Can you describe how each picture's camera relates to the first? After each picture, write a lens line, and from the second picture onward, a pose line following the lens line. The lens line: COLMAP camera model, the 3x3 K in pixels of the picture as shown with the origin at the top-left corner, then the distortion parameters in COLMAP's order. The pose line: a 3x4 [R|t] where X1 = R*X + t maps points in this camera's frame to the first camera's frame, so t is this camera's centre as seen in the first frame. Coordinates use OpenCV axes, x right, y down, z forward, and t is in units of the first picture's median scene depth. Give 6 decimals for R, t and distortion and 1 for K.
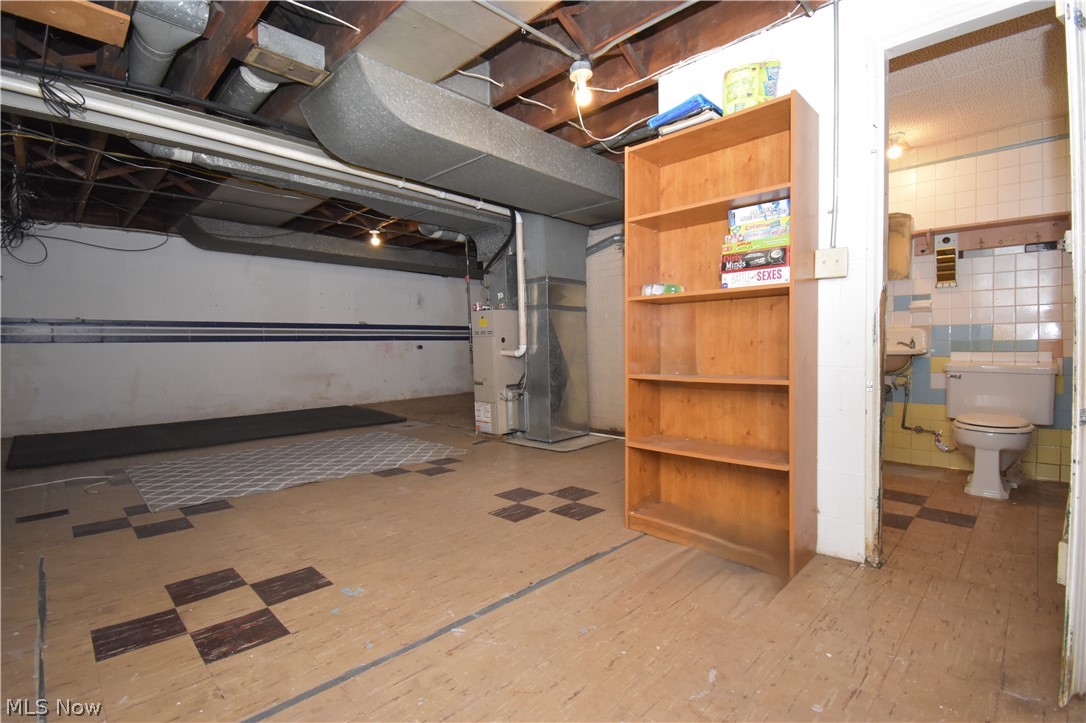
lens RADIAL K [[511.8, 0, 549.7], [0, 511.8, 362.1], [0, 0, 1]] dist [-0.005507, -0.002734]
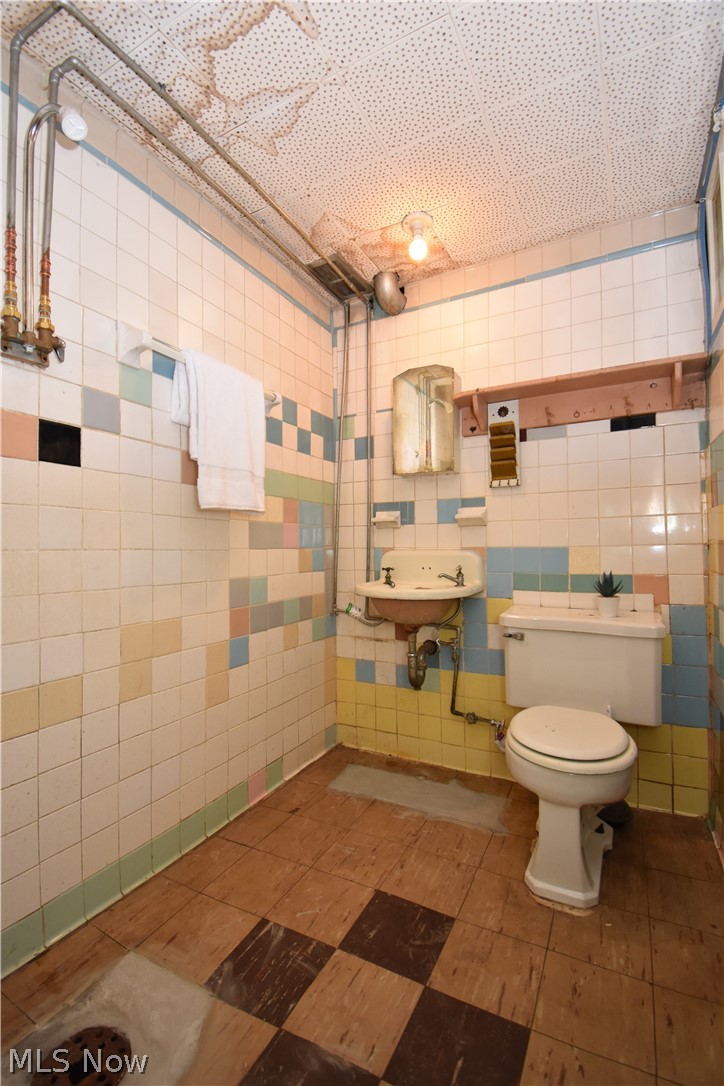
lens RADIAL K [[511.8, 0, 354.9], [0, 511.8, 542.1], [0, 0, 1]] dist [-0.005507, -0.002734]
pose [[0.955612, 0.013860, 0.294301, 0.421451], [0.001386, 0.998670, -0.051533, -0.048066], [-0.294624, 0.049654, 0.954322, 0.462890]]
